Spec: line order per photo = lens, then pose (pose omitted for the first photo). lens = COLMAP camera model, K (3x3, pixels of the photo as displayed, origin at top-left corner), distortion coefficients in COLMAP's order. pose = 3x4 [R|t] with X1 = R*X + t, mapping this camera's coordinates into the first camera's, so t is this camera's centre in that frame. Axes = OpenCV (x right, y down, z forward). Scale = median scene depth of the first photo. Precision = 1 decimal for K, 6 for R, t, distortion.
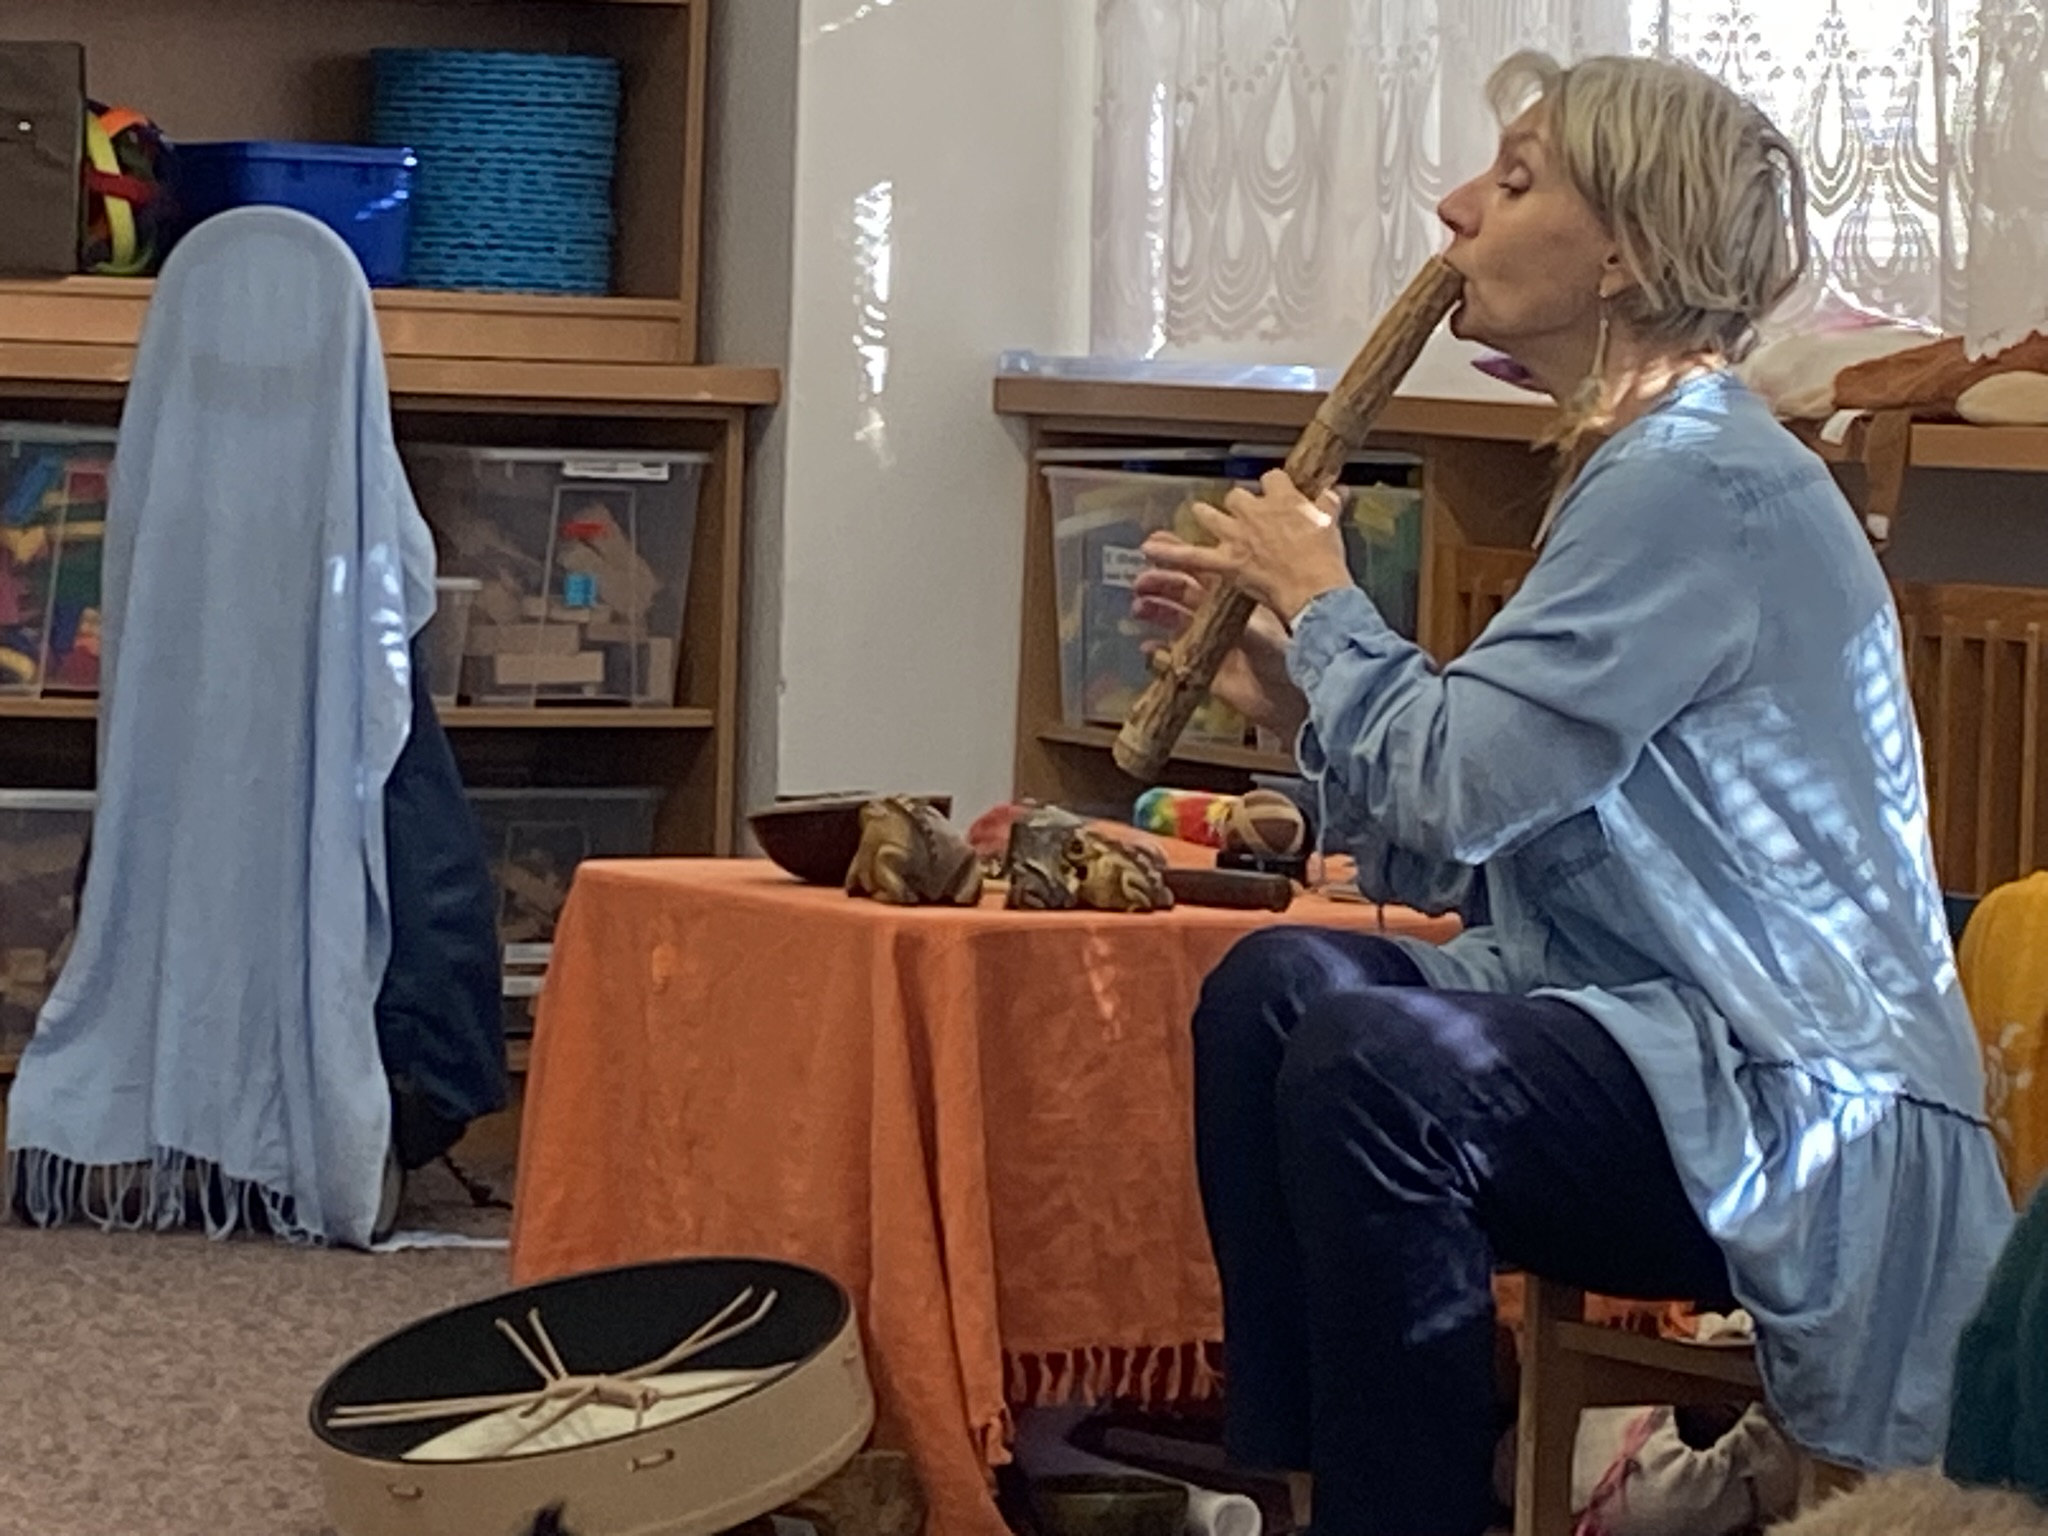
lens RADIAL K [[7664.1, 0, 1024.0], [0, 7664.1, 768.0], [0, 0, 1]] dist [0.105378, -0.317860]
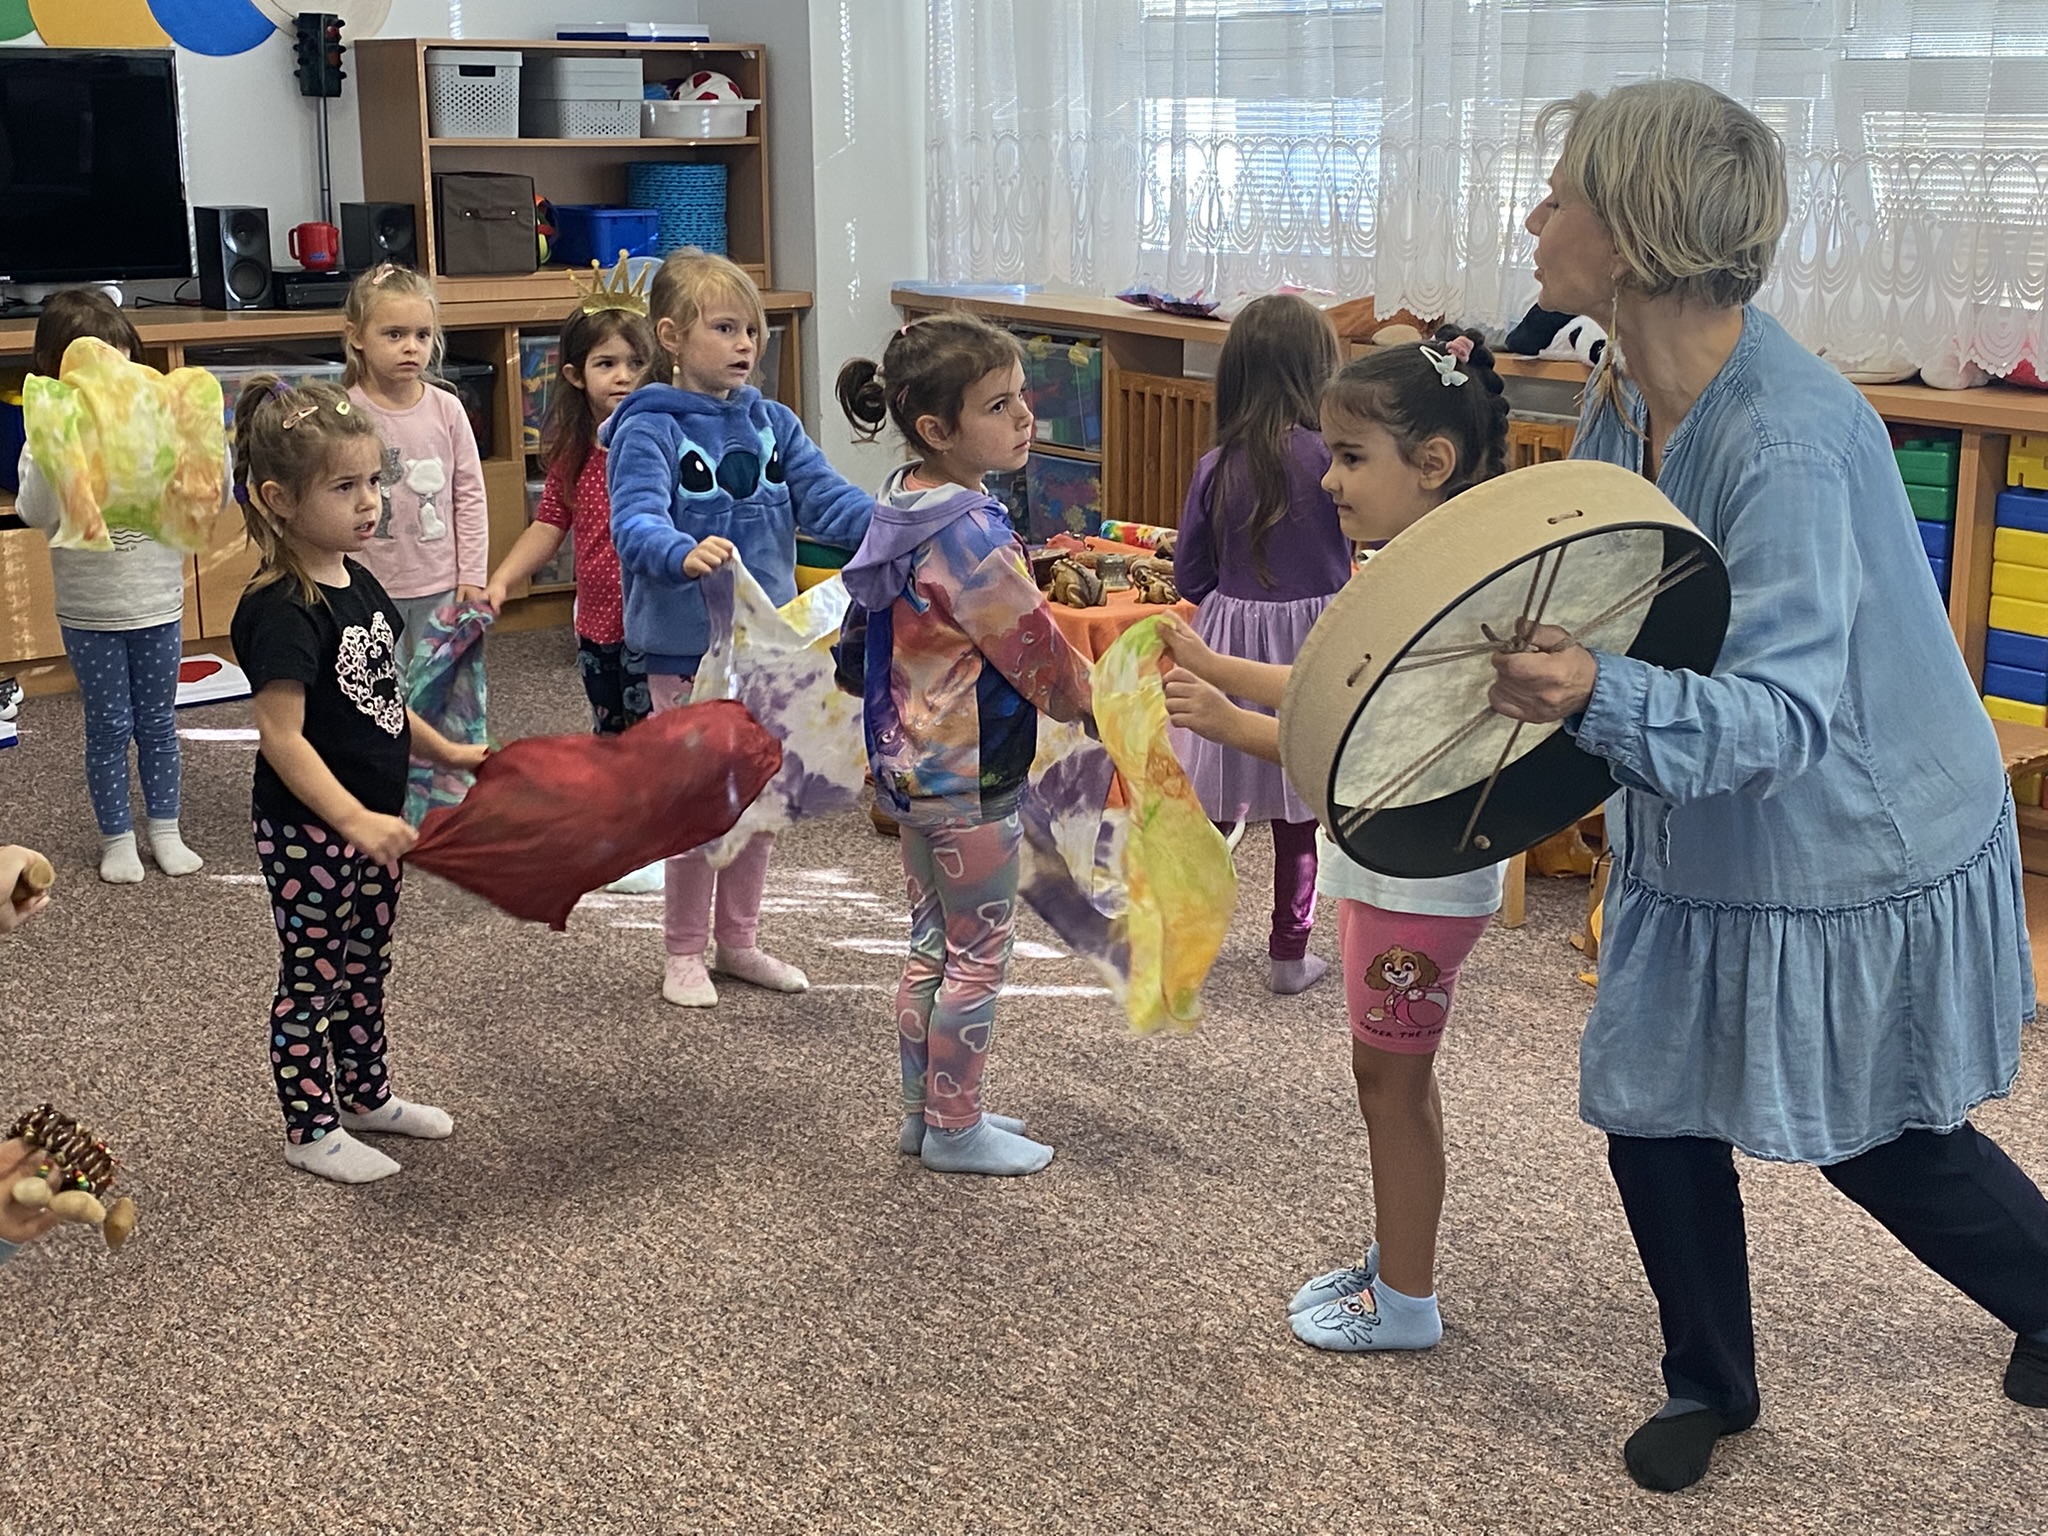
lens RADIAL K [[2548.3, 0, 1024.0], [0, 2548.3, 768.0], [0, 0, 1]] dist [0.006196, -0.002122]
pose [[0.978977, -0.078762, 0.188151, -0.136474], [0.037651, 0.976367, 0.212815, -0.076334], [-0.200466, -0.201257, 0.958806, 0.138590]]
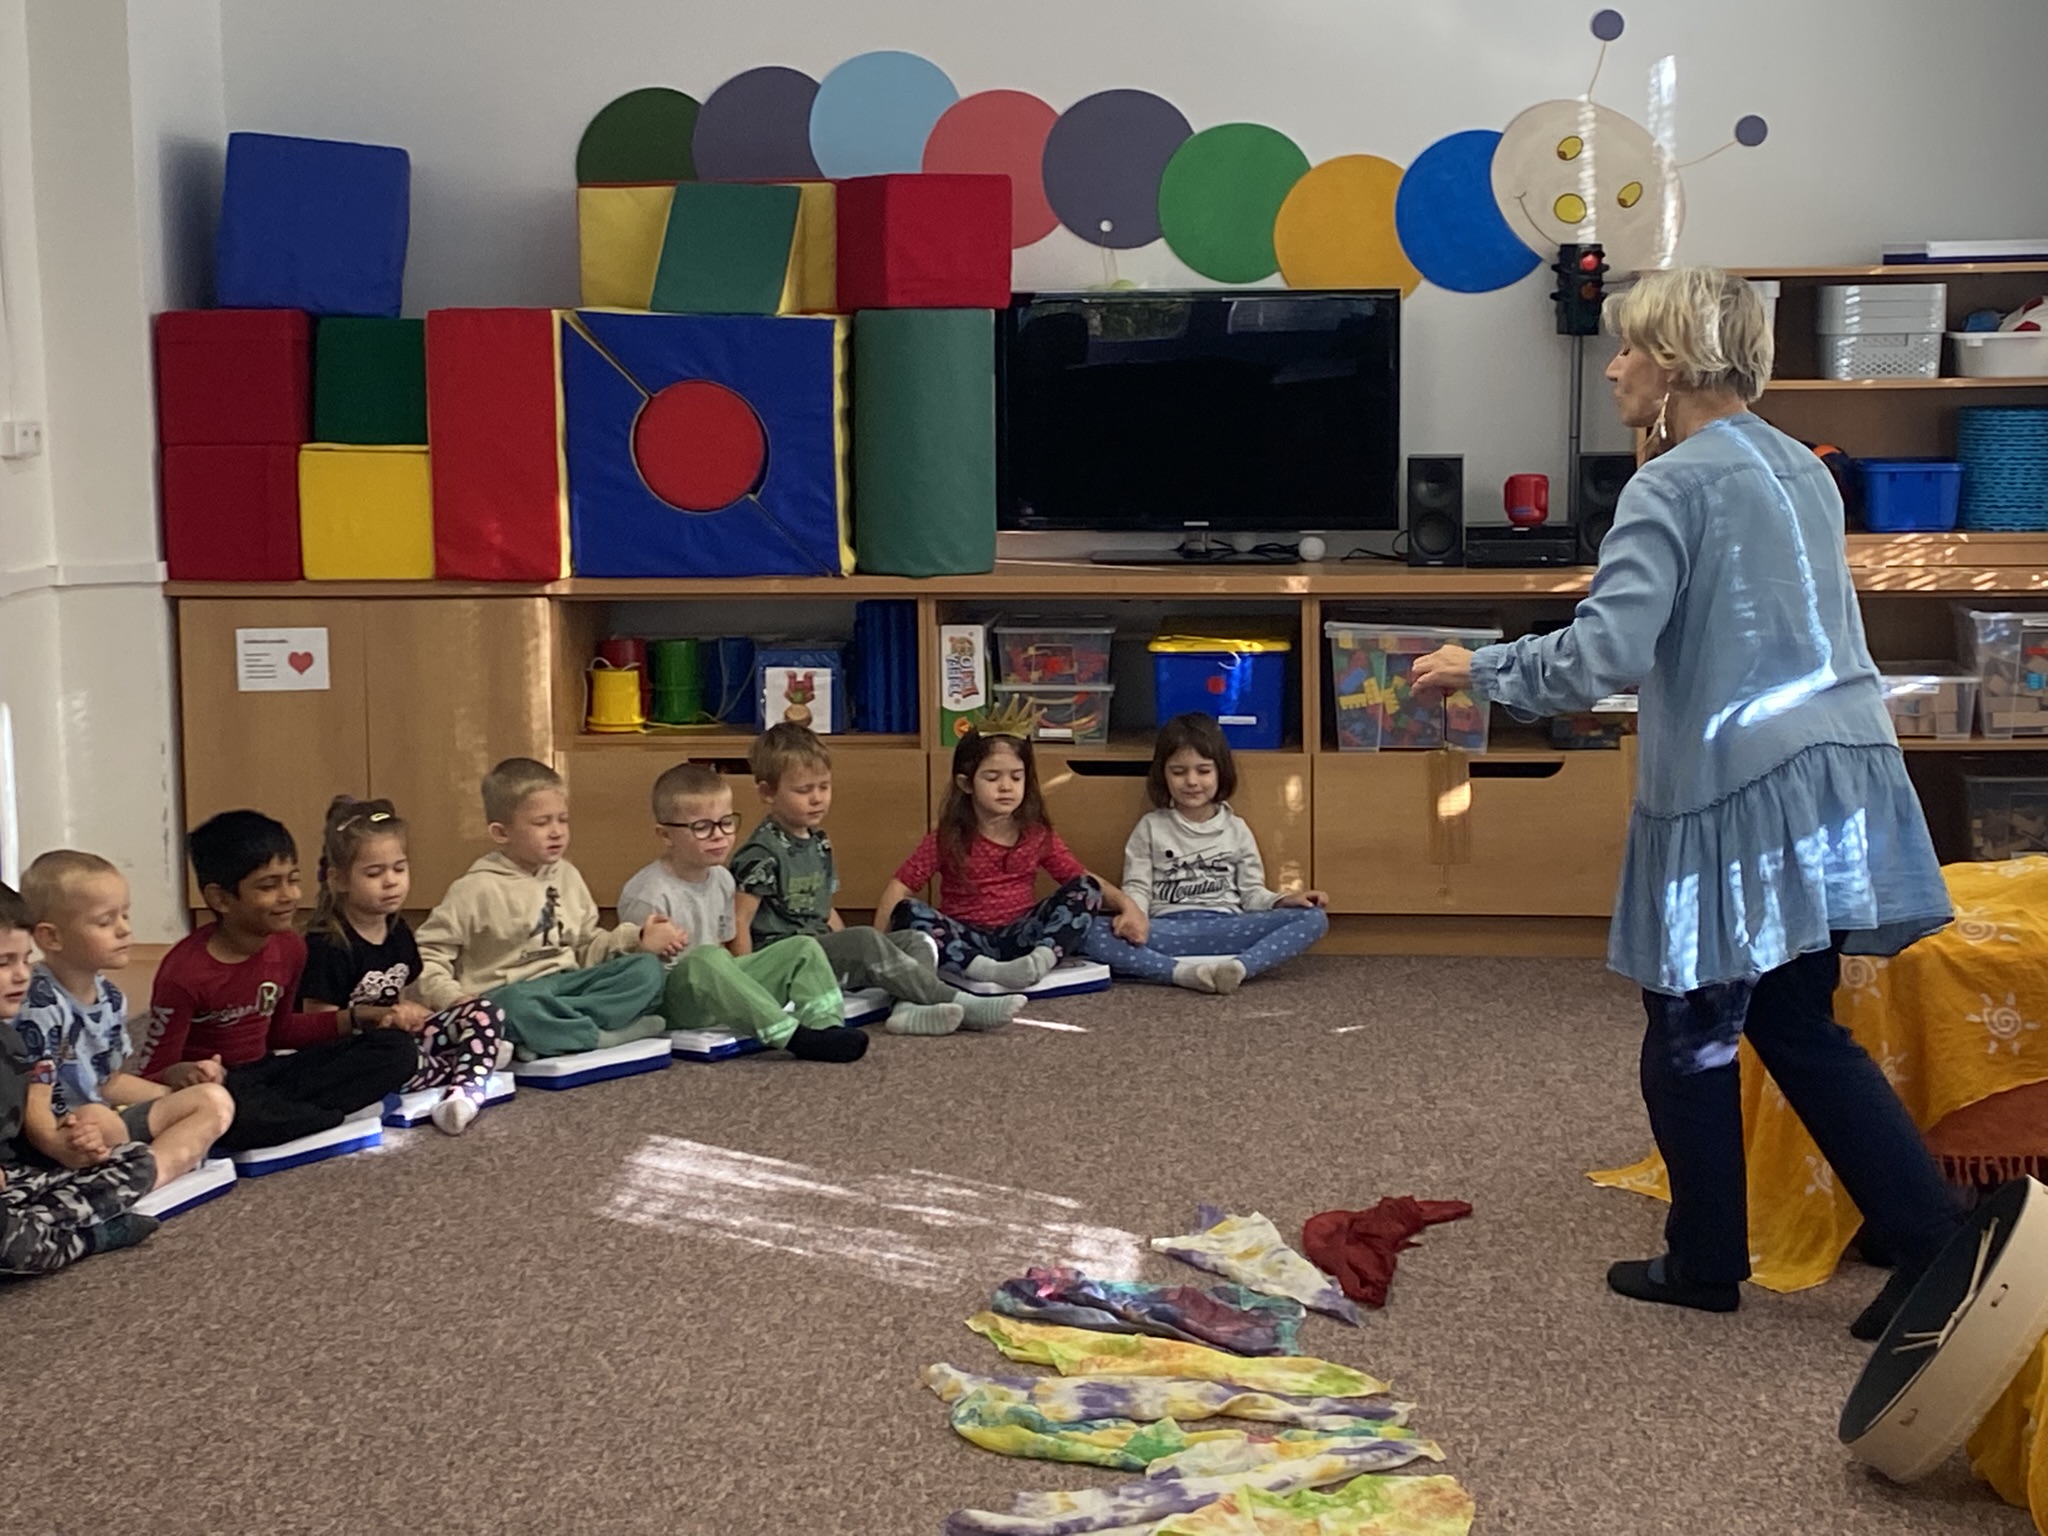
lens RADIAL K [[3768.0, 0, 1018.4], [0, 3768.0, 722.5], [0, 0, 1]] dist [0.198543, -0.410122]
pose [[0.848725, 0.017415, -0.528548, 0.249438], [0.013473, 0.998421, 0.054530, -0.071568], [0.528663, -0.053402, 0.847150, 0.002075]]
